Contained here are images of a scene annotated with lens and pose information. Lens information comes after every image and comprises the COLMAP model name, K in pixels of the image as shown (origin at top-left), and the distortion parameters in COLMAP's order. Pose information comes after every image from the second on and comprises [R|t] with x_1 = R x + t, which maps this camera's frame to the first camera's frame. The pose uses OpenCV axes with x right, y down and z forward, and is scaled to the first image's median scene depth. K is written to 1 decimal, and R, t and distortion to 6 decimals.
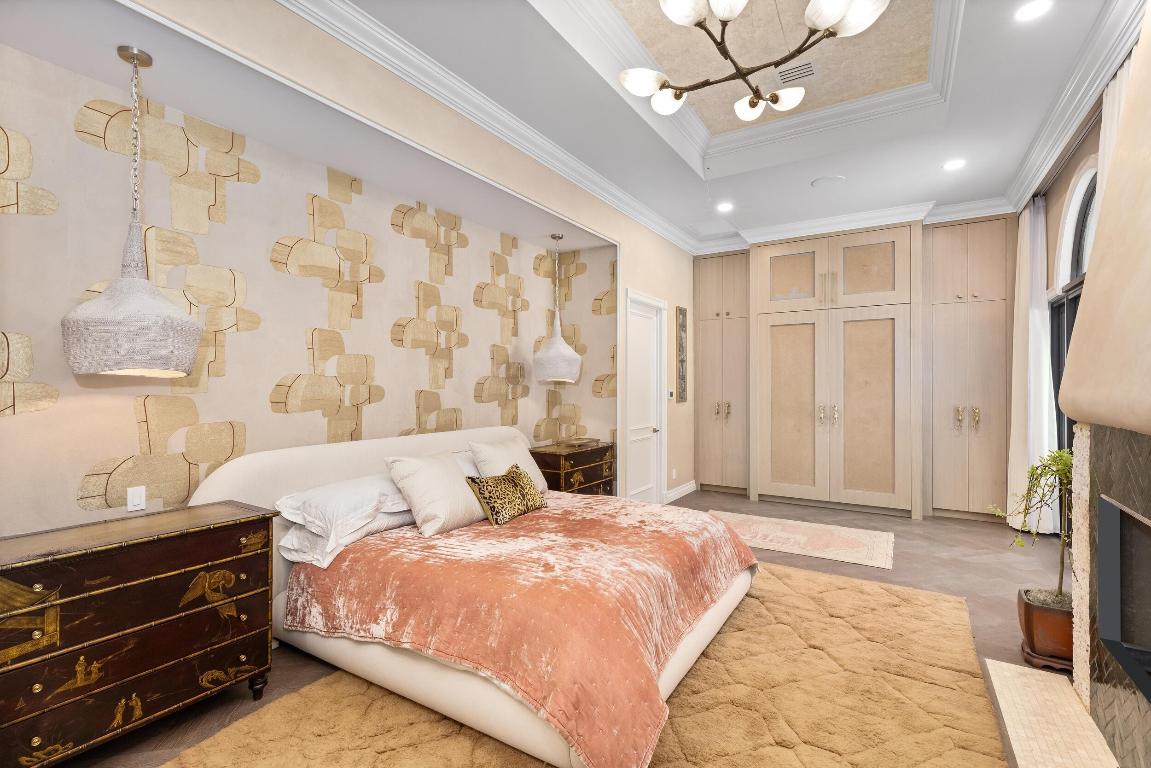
lens RADIAL K [[528.1, 0, 575.3], [0, 528.1, 385.9], [0, 0, 1]] dist [0.003013, 0.000171]
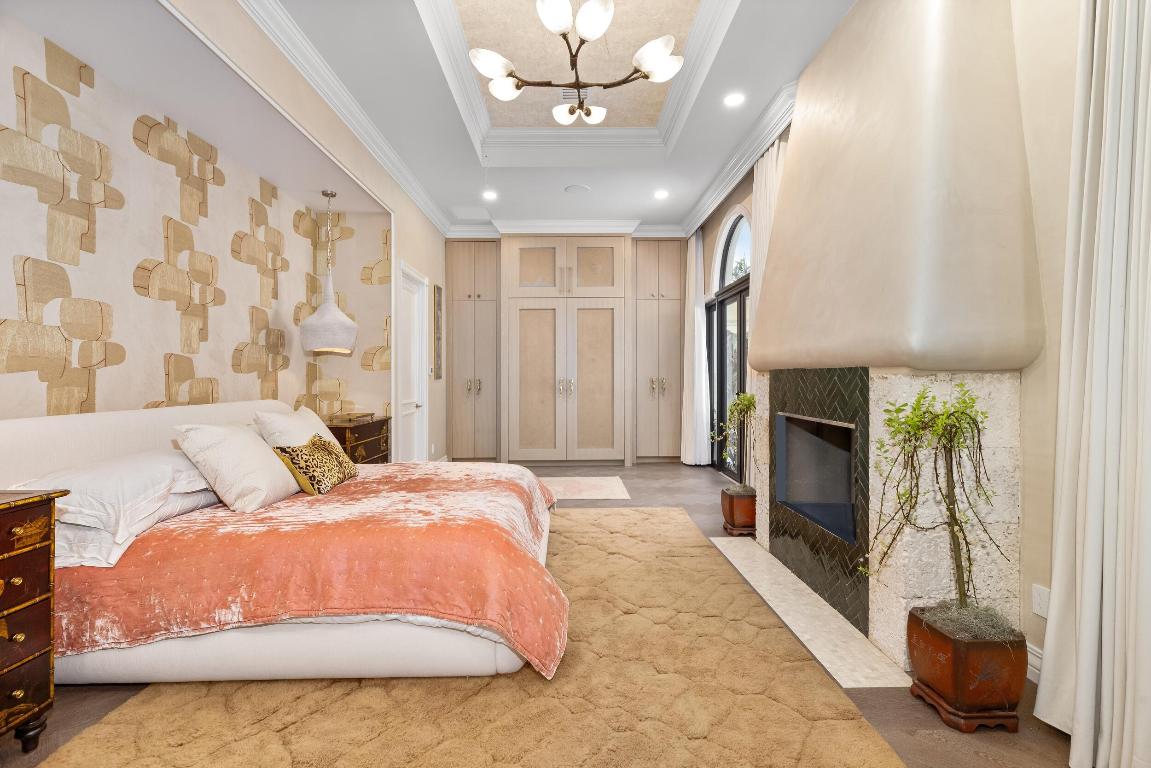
lens RADIAL K [[528.1, 0, 576.6], [0, 528.1, 382.4], [0, 0, 1]] dist [0.003013, 0.000171]
pose [[0.838764, -0.009529, 0.544412, -0.234291], [0.005519, 0.999944, 0.008998, 0.053463], [-0.544467, -0.004542, 0.838770, -0.012844]]
